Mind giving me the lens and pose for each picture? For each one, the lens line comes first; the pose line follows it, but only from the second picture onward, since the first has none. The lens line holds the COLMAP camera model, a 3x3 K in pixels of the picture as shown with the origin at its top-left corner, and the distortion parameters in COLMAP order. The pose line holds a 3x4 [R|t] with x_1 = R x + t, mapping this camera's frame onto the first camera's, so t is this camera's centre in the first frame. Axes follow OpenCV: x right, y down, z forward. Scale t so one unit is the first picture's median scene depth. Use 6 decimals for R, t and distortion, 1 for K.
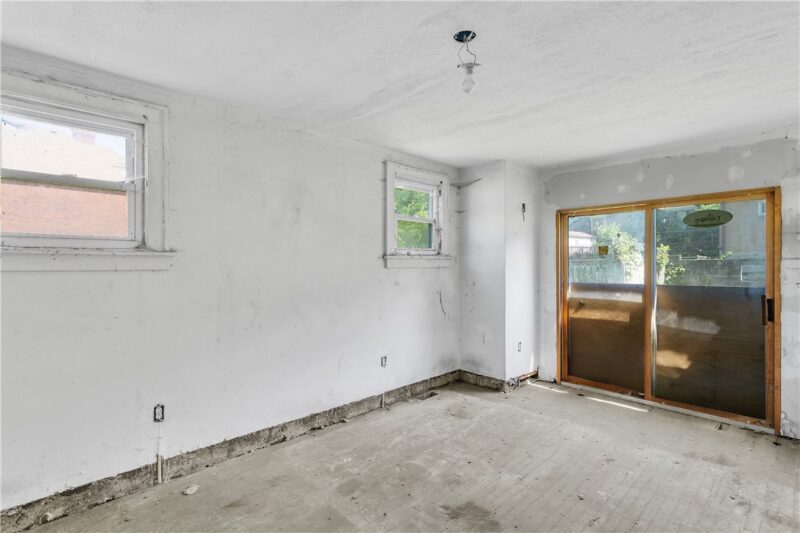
lens RADIAL K [[375.6, 0, 400.7], [0, 375.6, 266.0], [0, 0, 1]] dist [-0.001334, 0.000300]
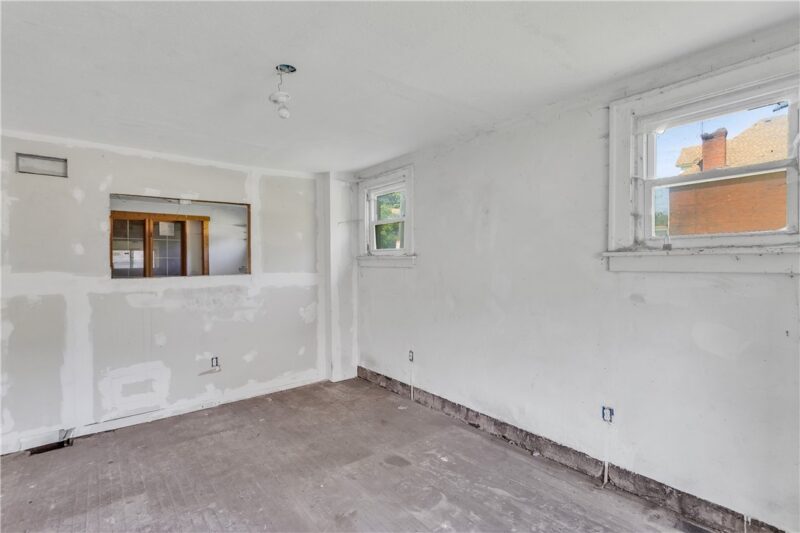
lens RADIAL K [[375.6, 0, 394.0], [0, 375.6, 265.9], [0, 0, 1]] dist [-0.001334, 0.000300]
pose [[-0.077378, 0.017342, -0.996851, 0.772604], [0.001706, 0.999850, 0.017262, -0.018854], [0.997000, -0.000365, -0.077396, 0.840656]]
